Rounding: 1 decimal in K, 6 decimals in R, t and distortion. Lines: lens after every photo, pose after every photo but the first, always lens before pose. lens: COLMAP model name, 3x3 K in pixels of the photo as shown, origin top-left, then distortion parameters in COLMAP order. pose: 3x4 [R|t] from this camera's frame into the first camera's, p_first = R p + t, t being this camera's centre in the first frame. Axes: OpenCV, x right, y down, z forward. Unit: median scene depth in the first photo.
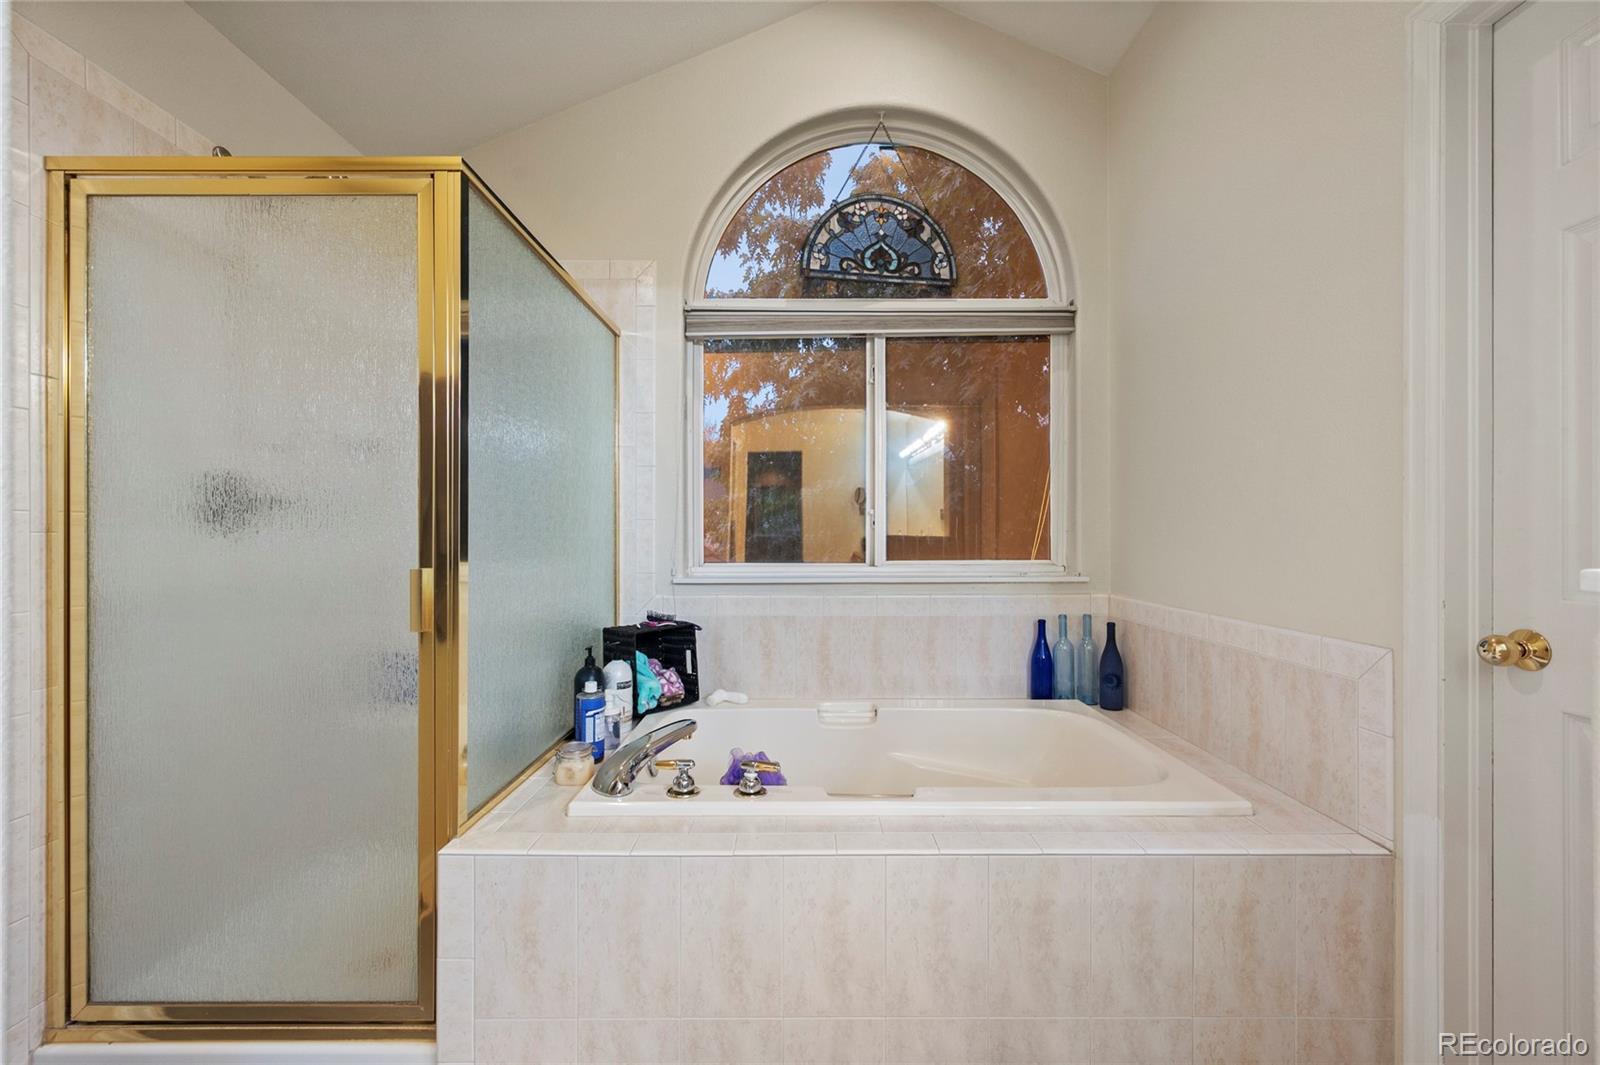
lens RADIAL K [[644.0, 0, 801.4], [0, 644.0, 524.9], [0, 0, 1]] dist [0.000388, 0.003360]
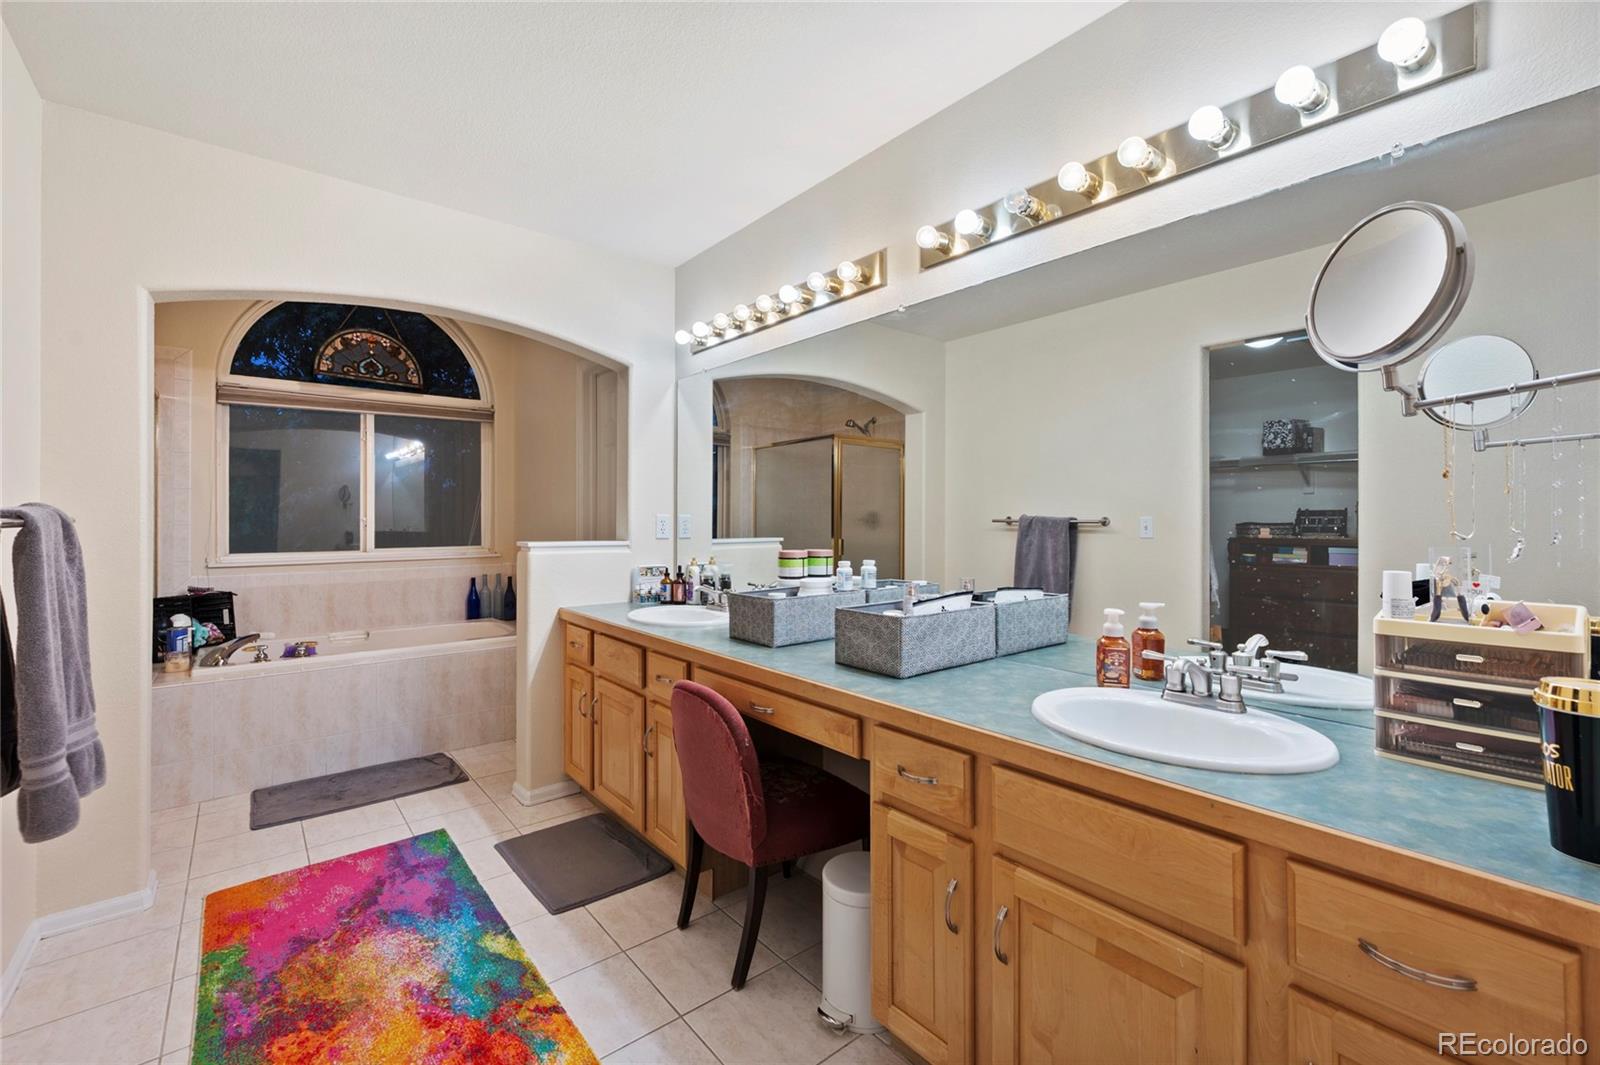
lens RADIAL K [[670.3, 0, 801.8], [0, 670.3, 522.1], [0, 0, 1]] dist [0.001271, 0.000078]
pose [[0.762168, -0.001508, 0.647378, -0.153827], [-0.009027, 0.999875, 0.012956, -0.046163], [-0.647317, -0.015718, 0.762059, -1.064741]]
